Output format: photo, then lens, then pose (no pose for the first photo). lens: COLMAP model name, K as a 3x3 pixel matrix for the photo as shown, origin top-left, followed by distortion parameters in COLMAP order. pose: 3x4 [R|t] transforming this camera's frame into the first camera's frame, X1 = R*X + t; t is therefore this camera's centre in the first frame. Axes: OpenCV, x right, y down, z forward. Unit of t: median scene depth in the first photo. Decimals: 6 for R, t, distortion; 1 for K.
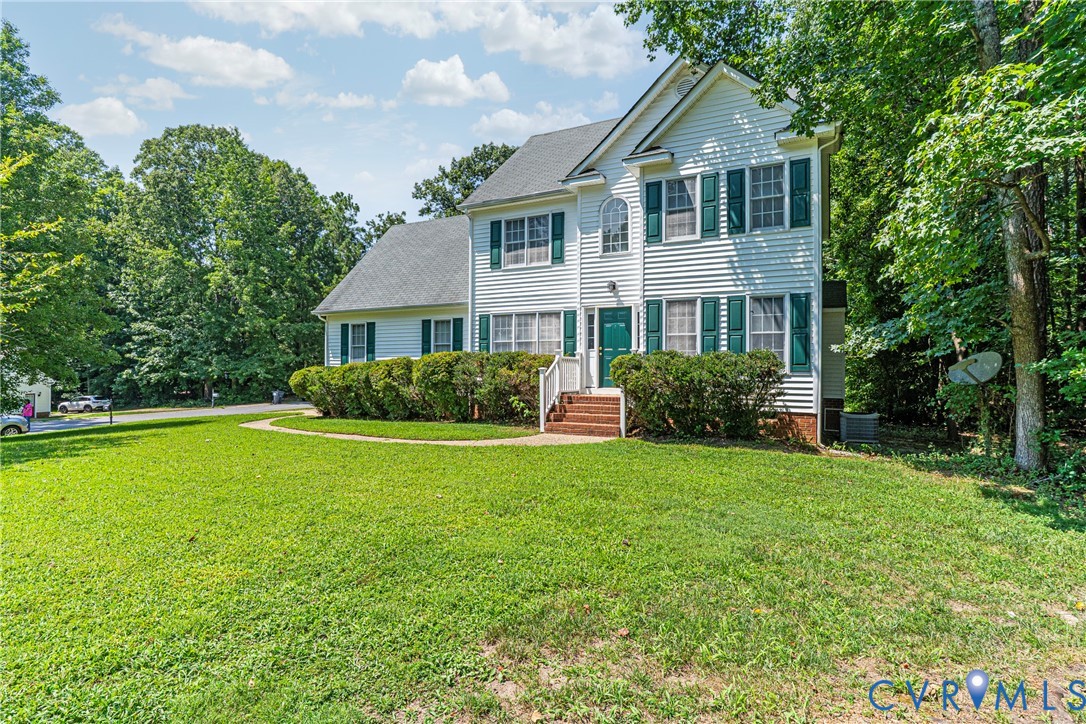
lens RADIAL K [[557.0, 0, 540.6], [0, 557.0, 361.5], [0, 0, 1]] dist [-0.005169, -0.000653]
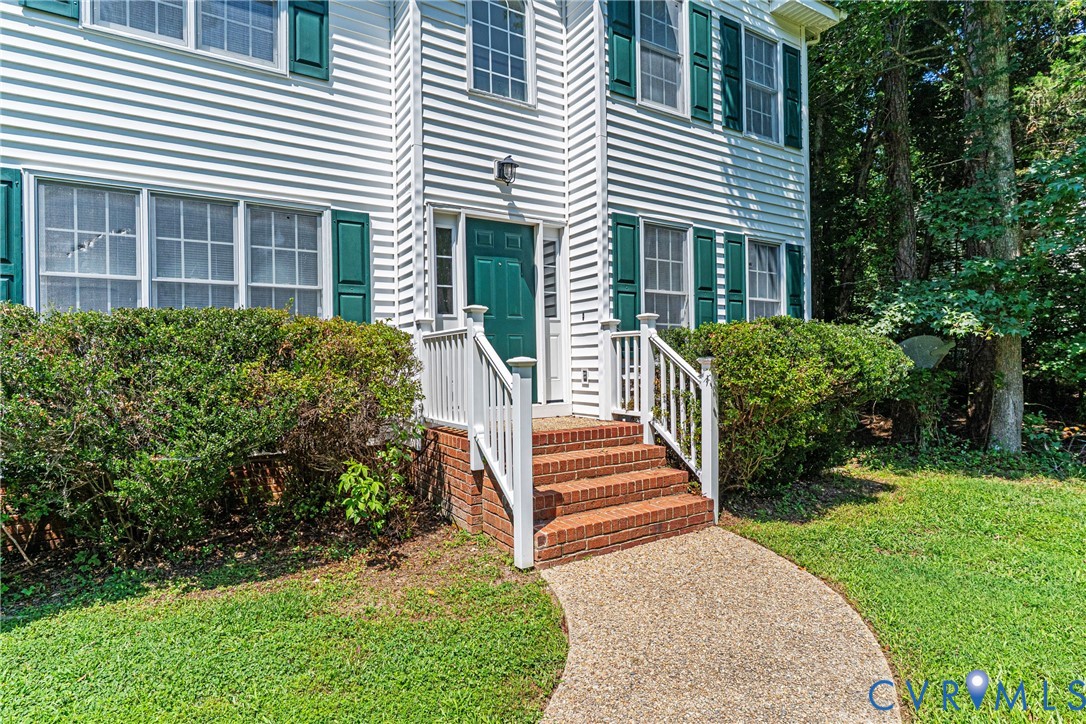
lens RADIAL K [[557.0, 0, 540.6], [0, 557.0, 361.5], [0, 0, 1]] dist [-0.005169, -0.000653]
pose [[0.519999, -0.016546, 0.854006, -0.229597], [0.002260, 0.999836, 0.017996, 0.005776], [-0.854164, -0.007428, 0.519951, 0.750669]]
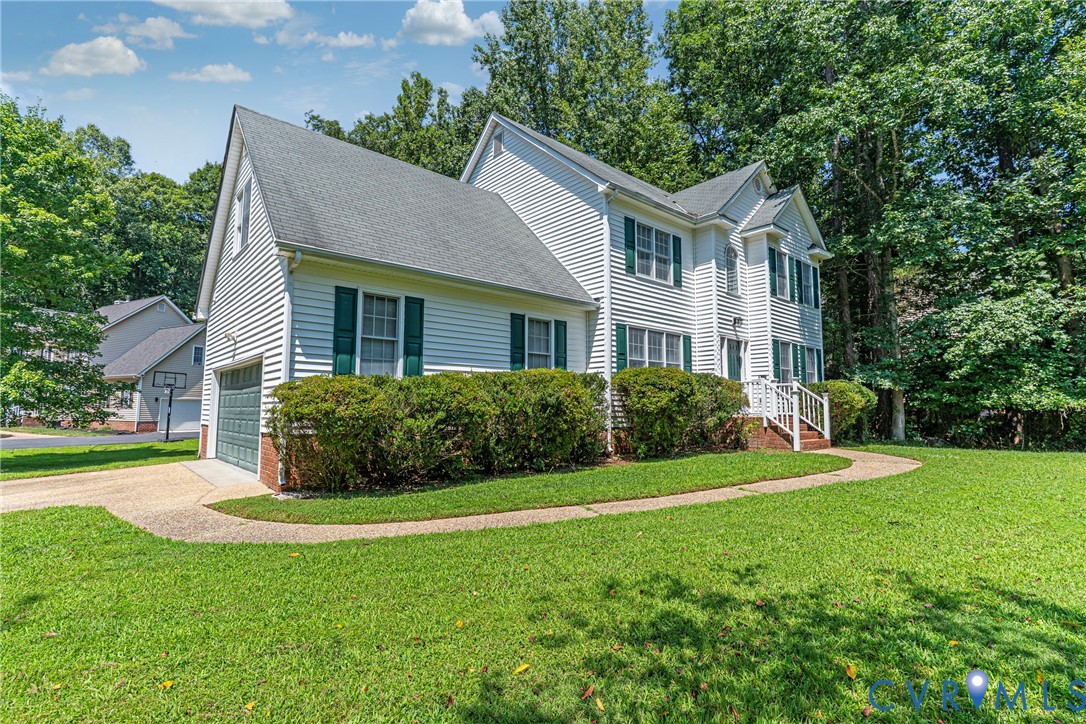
lens RADIAL K [[513.4, 0, 543.0], [0, 513.4, 362.0], [0, 0, 1]] dist [0.000989, -0.000002]
pose [[0.369566, 0.079358, 0.925810, -0.993327], [-0.018679, 0.996779, -0.077986, 0.037876], [-0.929017, 0.011528, 0.369858, 0.982878]]
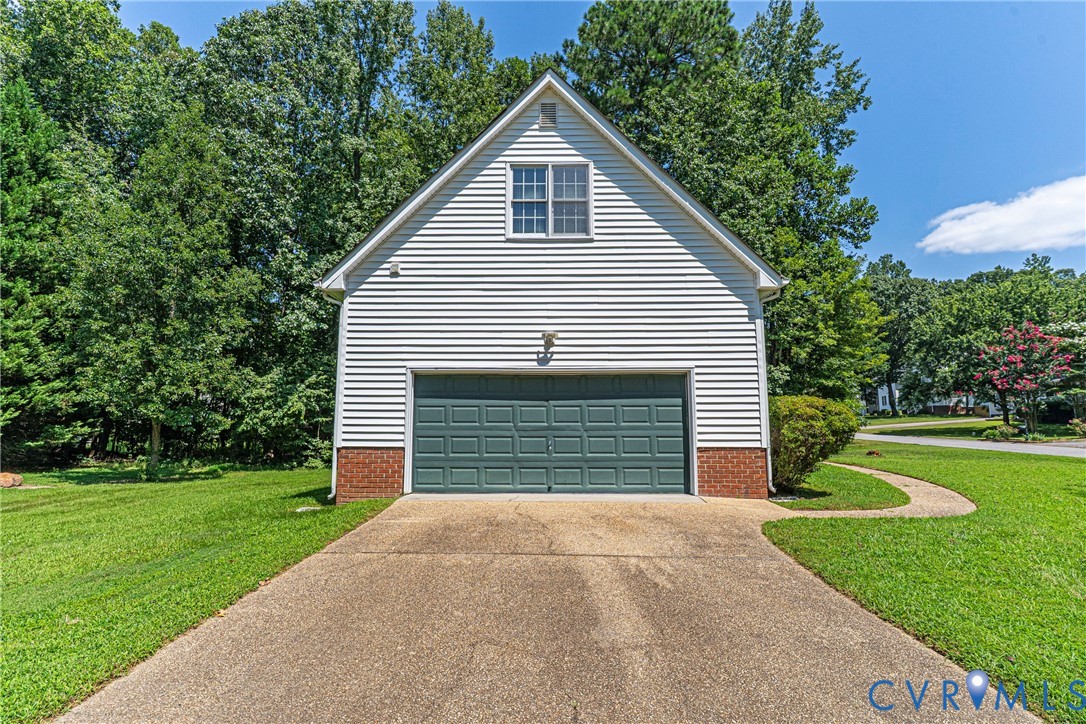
lens RADIAL K [[557.0, 0, 540.6], [0, 557.0, 361.5], [0, 0, 1]] dist [-0.005169, -0.000653]
pose [[-0.442903, 0.117350, 0.888856, -1.069781], [-0.020131, 0.989846, -0.140714, 0.077724], [-0.896343, -0.080216, -0.436044, 2.028035]]
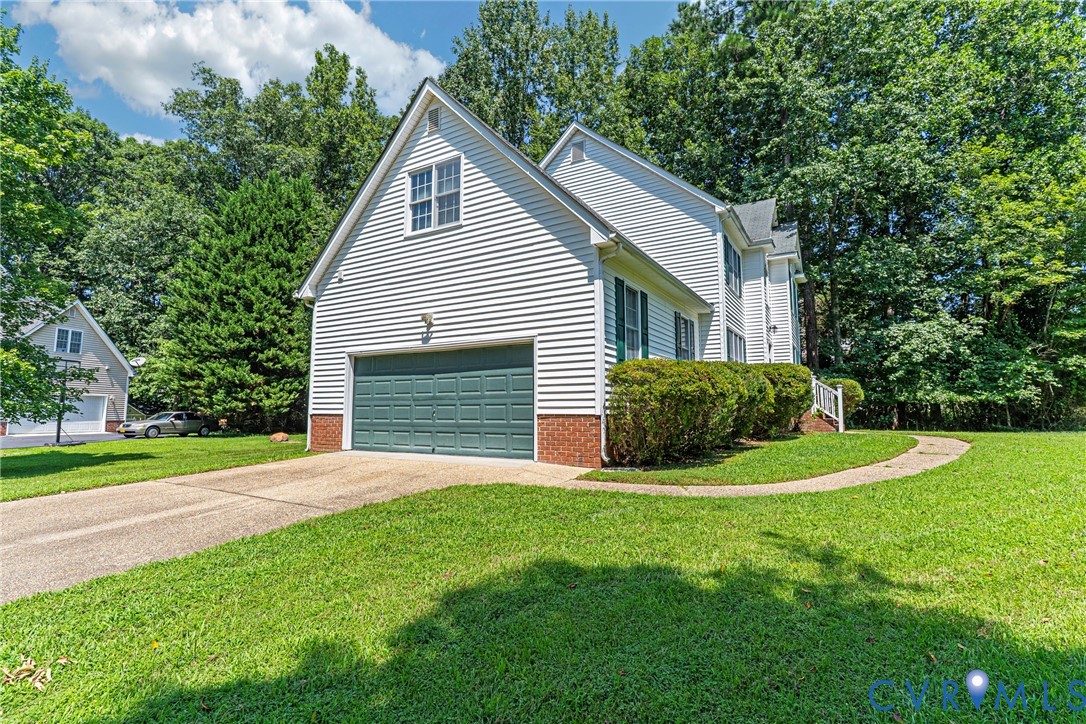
lens RADIAL K [[513.4, 0, 543.0], [0, 513.4, 362.0], [0, 0, 1]] dist [0.000989, -0.000002]
pose [[0.058211, 0.092961, 0.993967, -1.176210], [-0.018912, 0.995579, -0.092004, 0.075578], [-0.998125, -0.013442, 0.059712, 1.497635]]
